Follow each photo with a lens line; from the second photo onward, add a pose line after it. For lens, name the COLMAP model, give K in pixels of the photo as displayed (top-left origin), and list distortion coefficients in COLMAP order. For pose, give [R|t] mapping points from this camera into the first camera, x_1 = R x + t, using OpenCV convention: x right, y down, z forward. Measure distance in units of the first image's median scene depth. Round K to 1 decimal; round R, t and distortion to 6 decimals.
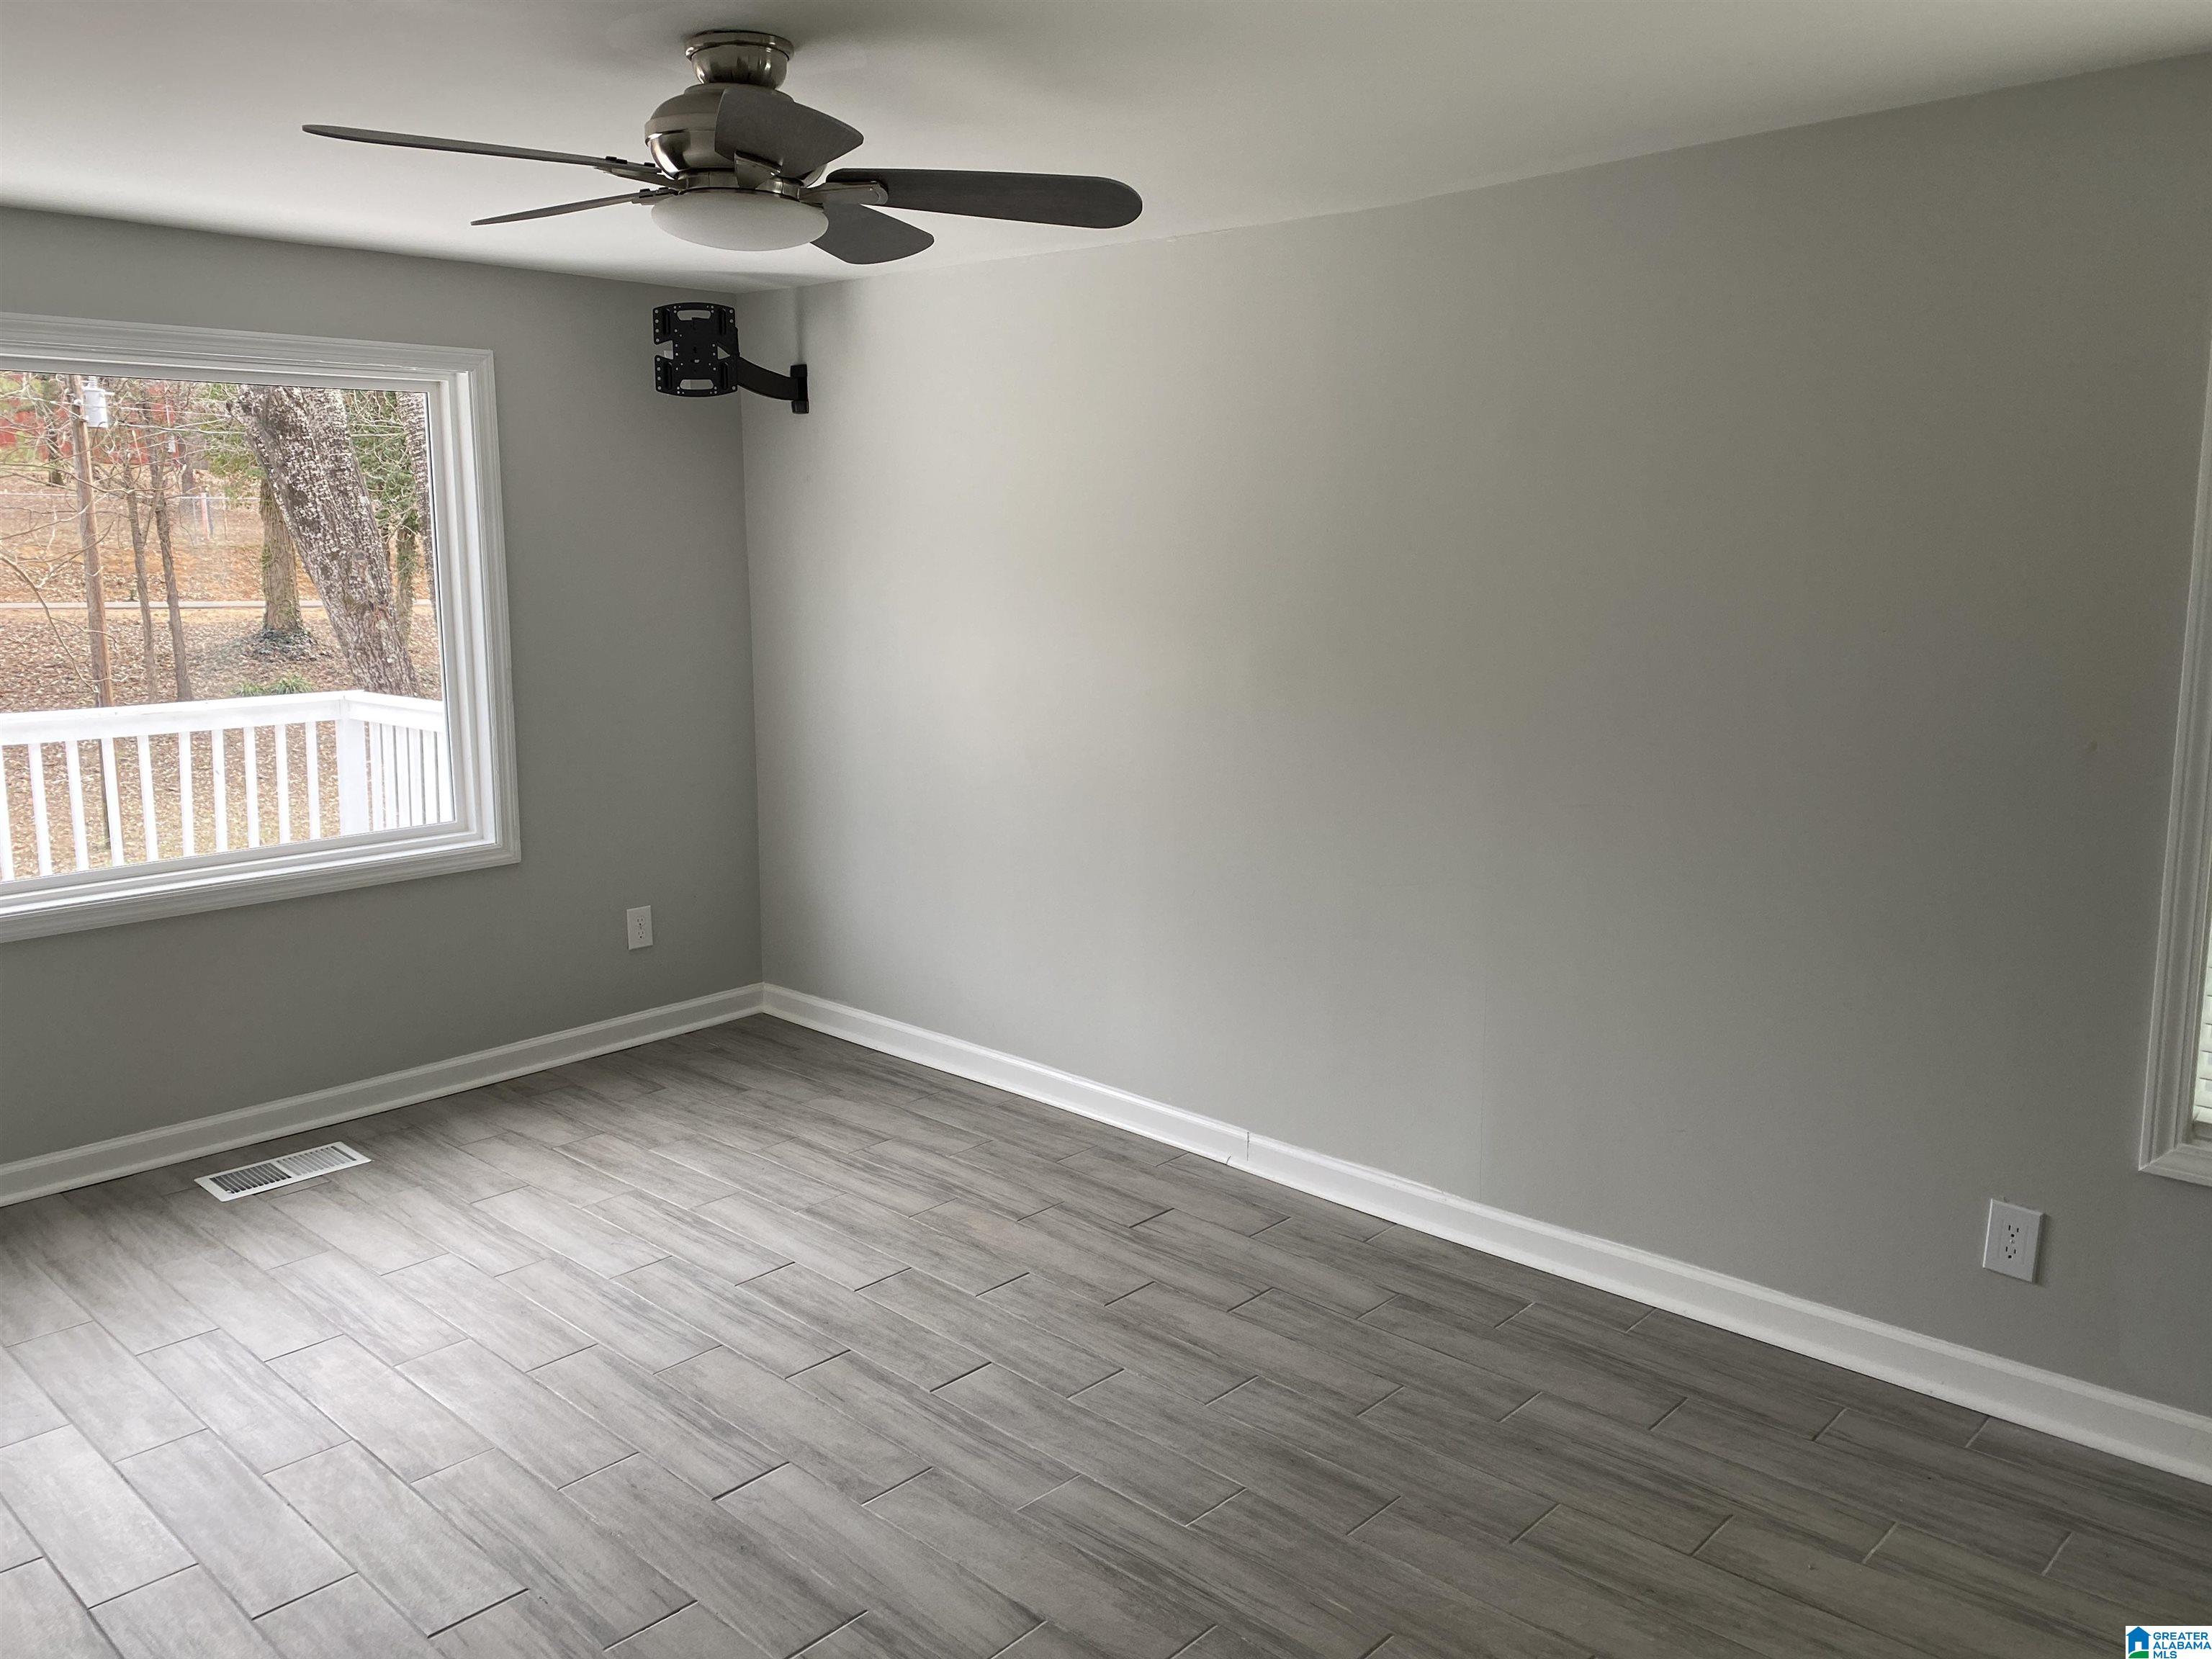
lens RADIAL K [[1665.8, 0, 1099.7], [0, 1665.8, 807.4], [0, 0, 1]] dist [0.012634, -0.010060]
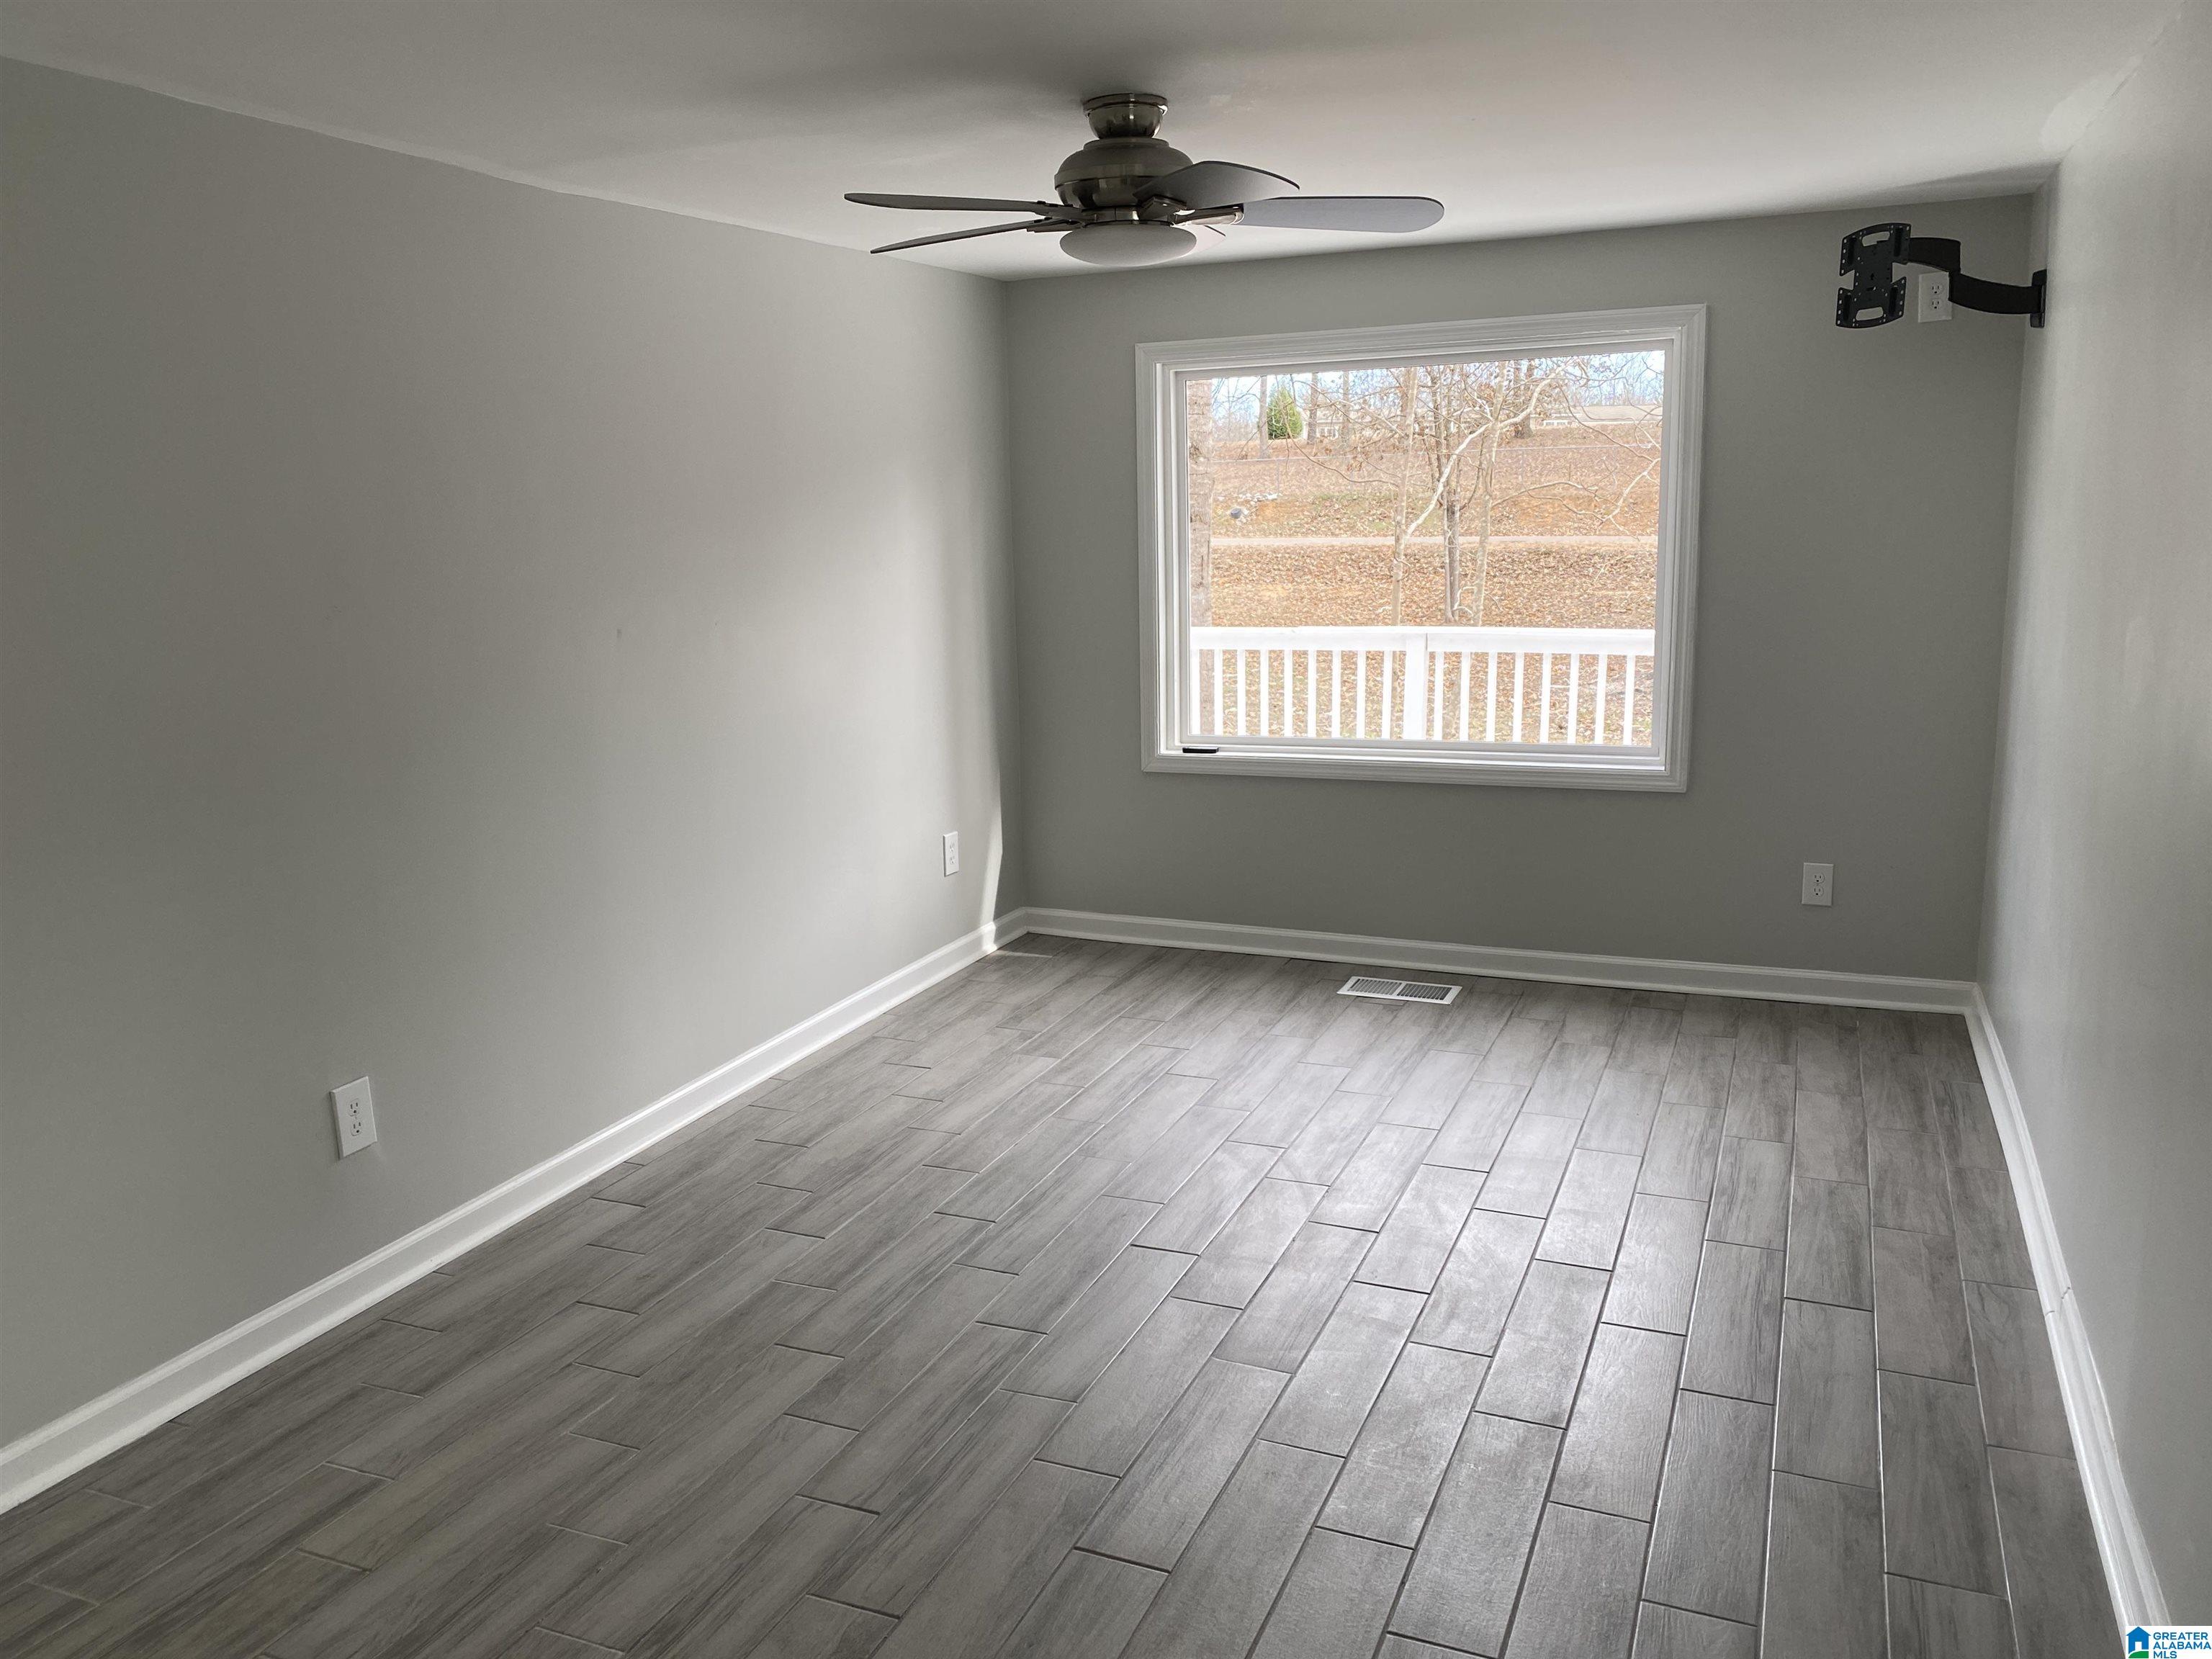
lens RADIAL K [[1665.8, 0, 1085.3], [0, 1665.8, 823.5], [0, 0, 1]] dist [0.012634, -0.010060]
pose [[0.341899, 0.175753, -0.923156, 0.744147], [-0.129276, 0.981812, 0.139042, -0.067965], [0.930802, 0.071804, 0.358401, 0.399571]]
